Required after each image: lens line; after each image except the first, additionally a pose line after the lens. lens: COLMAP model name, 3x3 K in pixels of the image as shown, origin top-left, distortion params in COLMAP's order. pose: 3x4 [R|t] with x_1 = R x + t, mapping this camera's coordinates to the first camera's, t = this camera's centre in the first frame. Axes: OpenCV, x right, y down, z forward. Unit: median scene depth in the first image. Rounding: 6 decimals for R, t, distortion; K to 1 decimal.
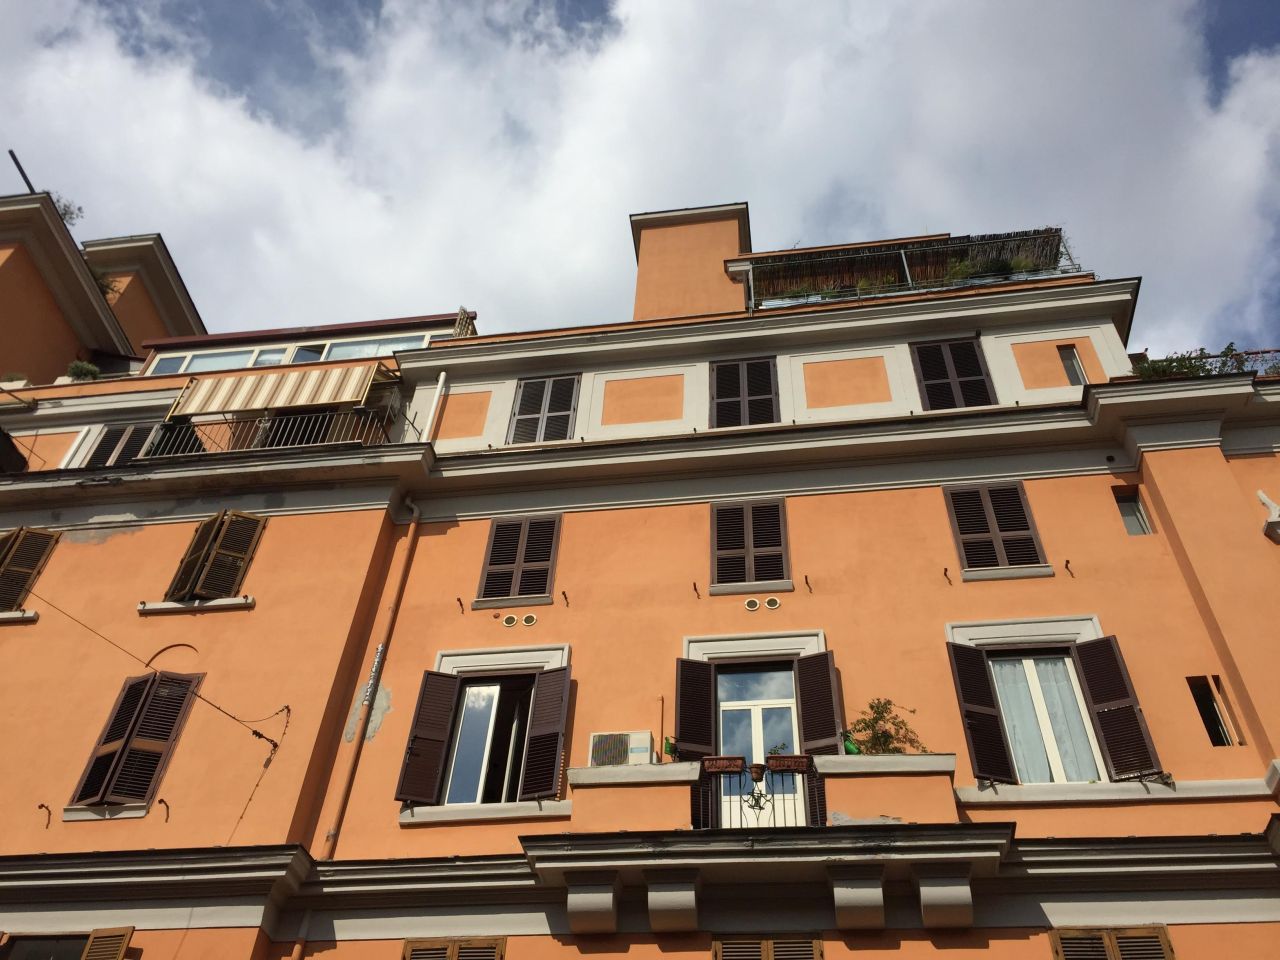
lens RADIAL K [[1091.4, 0, 644.7], [0, 1091.4, 482.9], [0, 0, 1]] dist [0.096375, -0.126155]
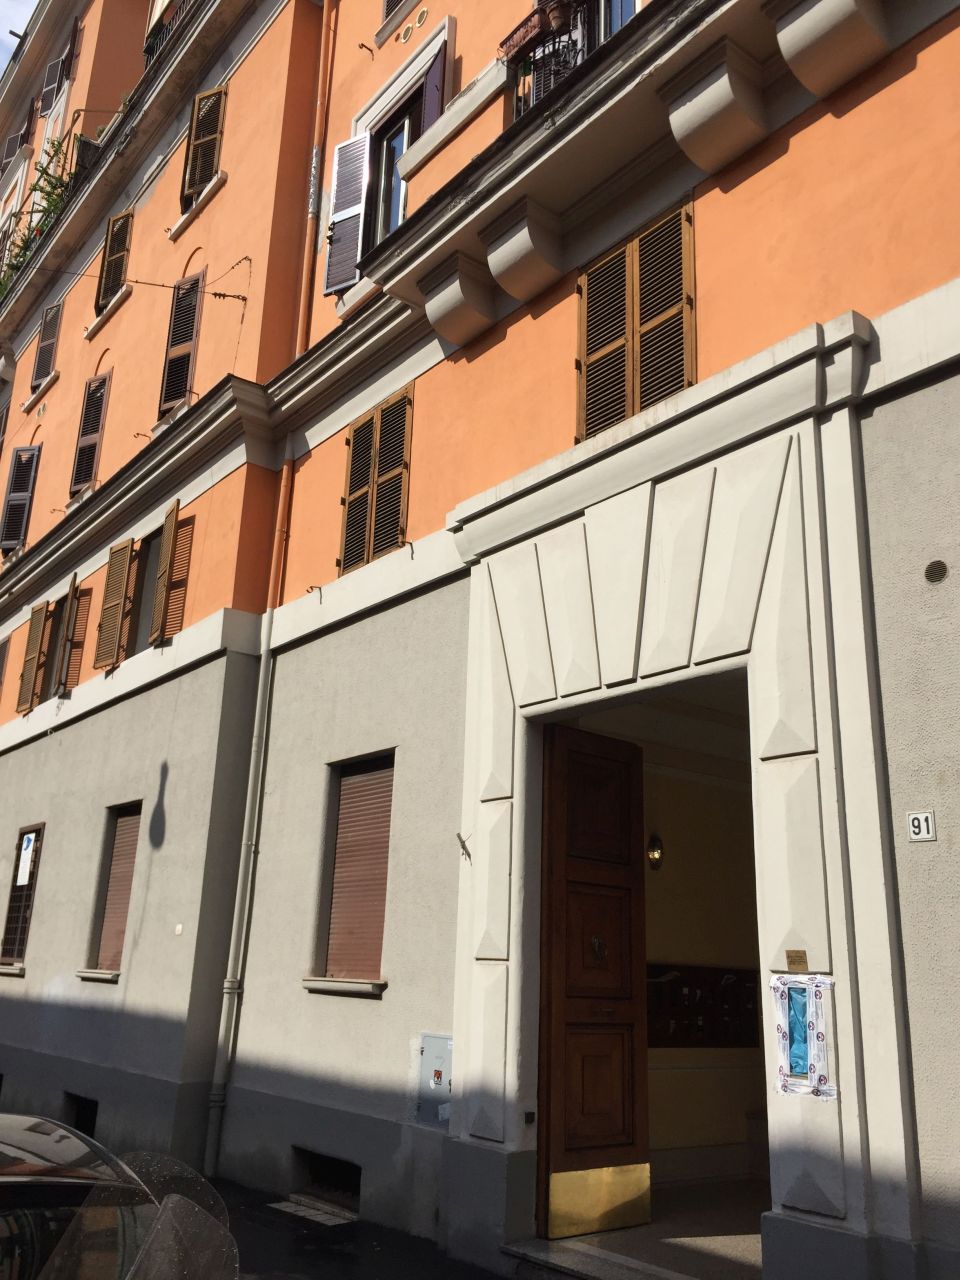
lens RADIAL K [[1095.0, 0, 478.1], [0, 1095.0, 645.7], [0, 0, 1]] dist [0.107551, -0.150123]
pose [[0.715796, -0.213833, -0.664764, 0.428878], [0.499437, 0.822101, 0.273334, 0.363947], [0.488055, -0.527660, 0.695253, 0.313947]]
